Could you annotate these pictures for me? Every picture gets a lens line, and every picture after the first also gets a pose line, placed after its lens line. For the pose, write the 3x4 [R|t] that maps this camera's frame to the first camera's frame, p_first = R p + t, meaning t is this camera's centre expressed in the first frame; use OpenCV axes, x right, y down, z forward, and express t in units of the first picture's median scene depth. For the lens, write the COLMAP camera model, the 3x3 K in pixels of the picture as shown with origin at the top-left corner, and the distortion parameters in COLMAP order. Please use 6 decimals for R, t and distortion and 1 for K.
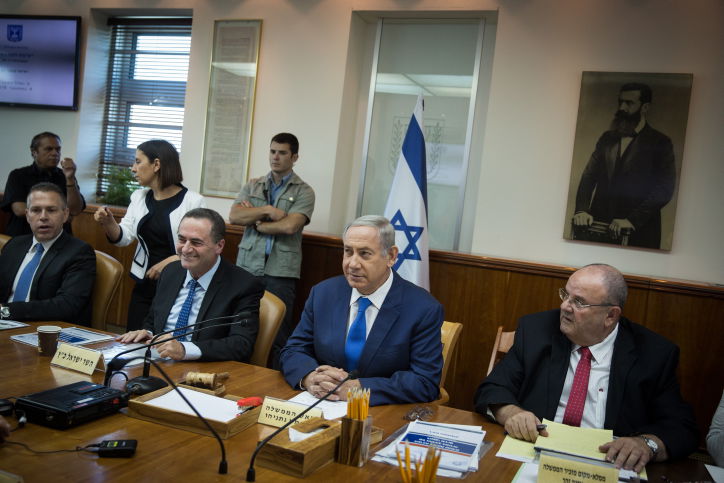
lens RADIAL K [[737.3, 0, 369.9], [0, 737.3, 246.5], [0, 0, 1]] dist [-0.012755, 0.000000]
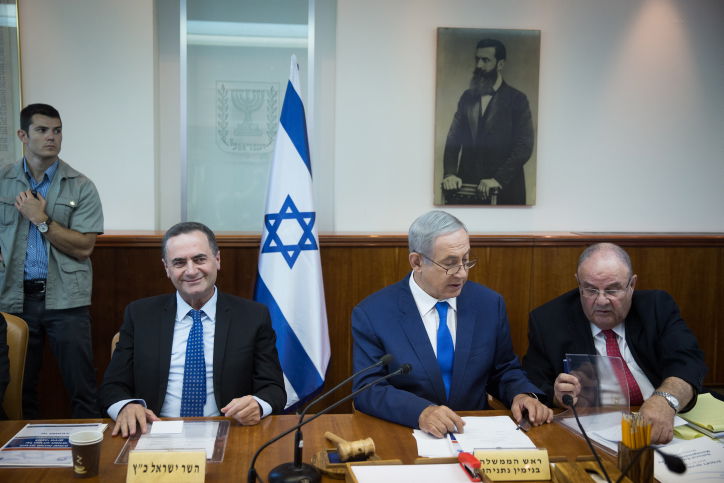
lens RADIAL K [[811.6, 0, 347.7], [0, 811.6, 252.2], [0, 0, 1]] dist [-0.019076, 0.000000]
pose [[0.860437, -0.146957, 0.487906, -0.369305], [0.113289, 0.988716, 0.098012, -0.068416], [-0.496803, -0.029059, 0.867376, 0.146468]]
